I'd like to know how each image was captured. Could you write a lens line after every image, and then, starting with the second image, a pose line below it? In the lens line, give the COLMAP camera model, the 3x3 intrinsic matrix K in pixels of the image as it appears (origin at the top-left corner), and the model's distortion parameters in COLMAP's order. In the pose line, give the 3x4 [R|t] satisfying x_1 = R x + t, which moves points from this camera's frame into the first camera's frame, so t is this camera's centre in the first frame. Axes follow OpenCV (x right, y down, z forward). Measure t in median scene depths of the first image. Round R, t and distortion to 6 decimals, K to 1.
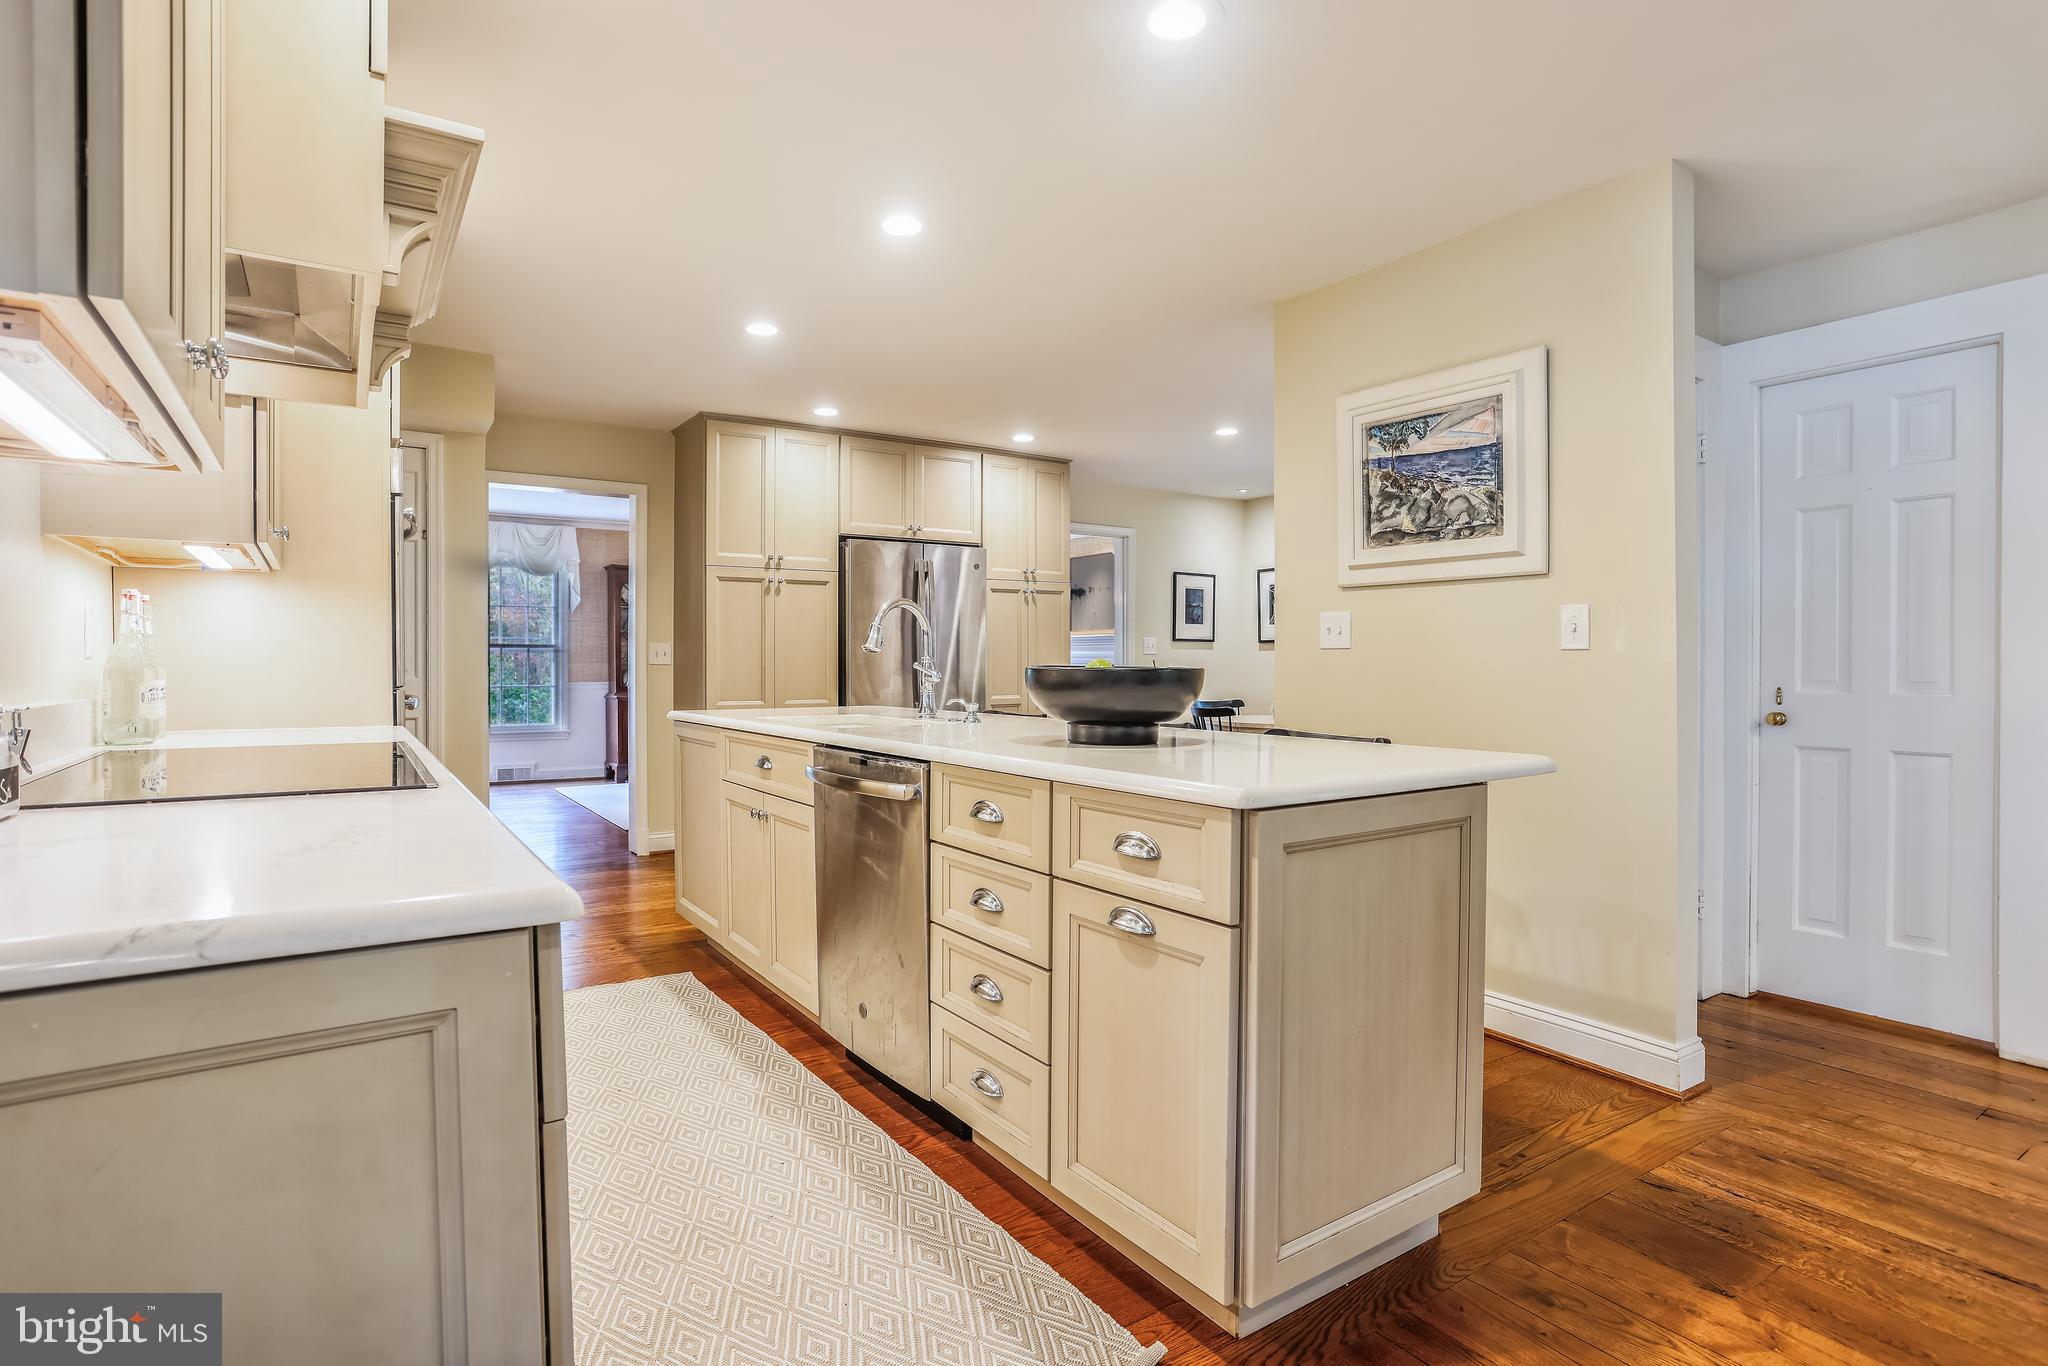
lens RADIAL K [[1002.9, 0, 1019.3], [0, 1002.9, 675.0], [0, 0, 1]] dist [-0.005504, 0.005701]
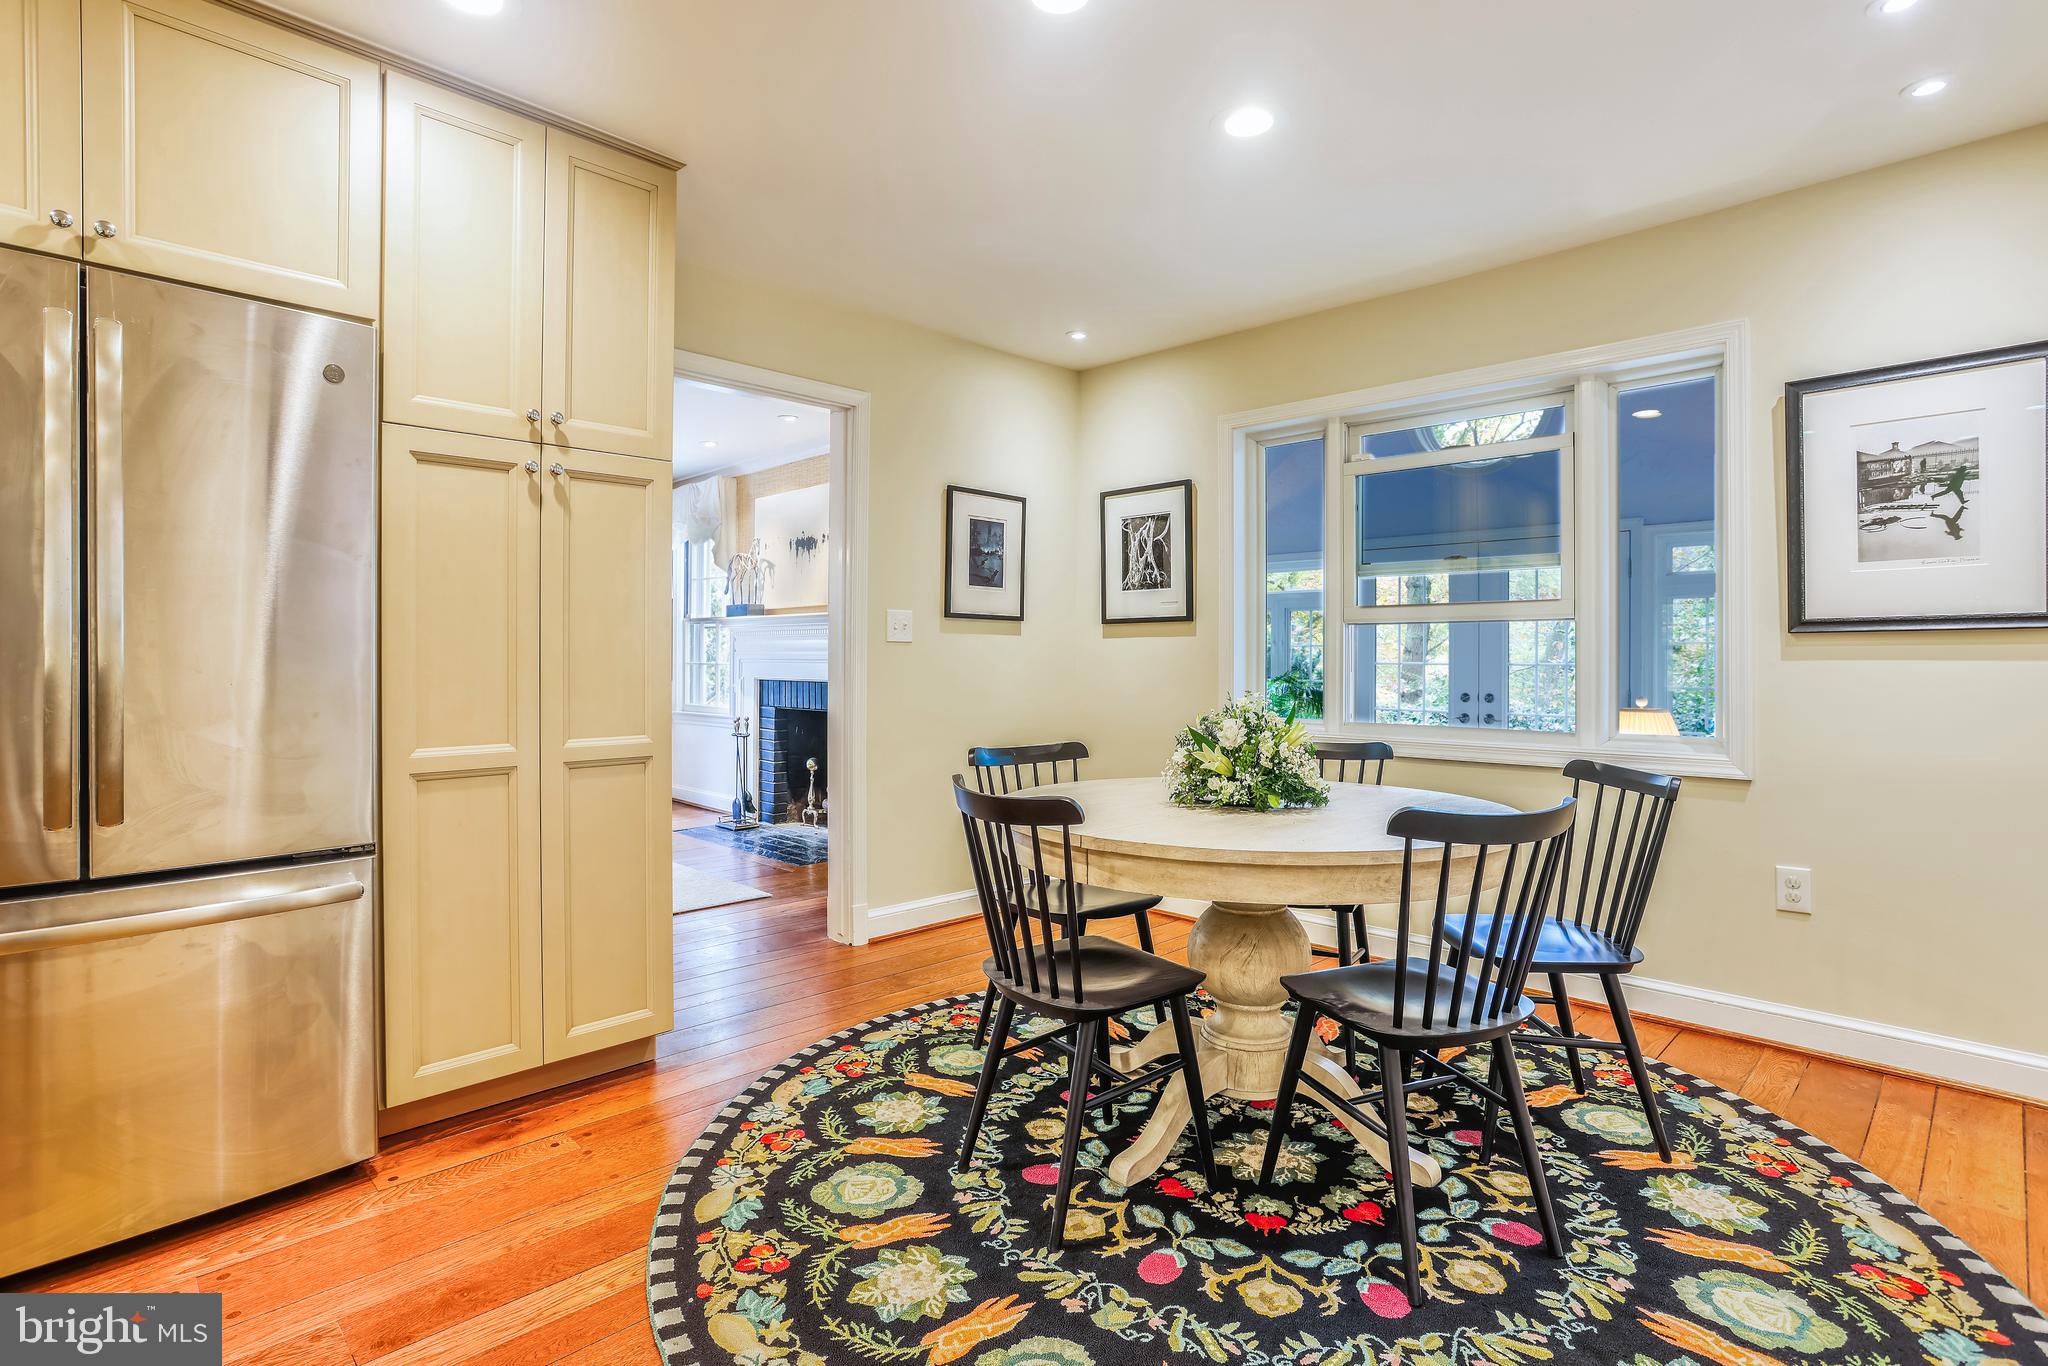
lens RADIAL K [[1002.9, 0, 1026.3], [0, 1002.9, 669.4], [0, 0, 1]] dist [-0.005504, 0.005701]
pose [[0.981091, 0.005288, 0.193475, 0.093596], [-0.005578, 0.999984, 0.000952, -0.007641], [-0.193466, -0.002013, 0.981105, 0.478412]]
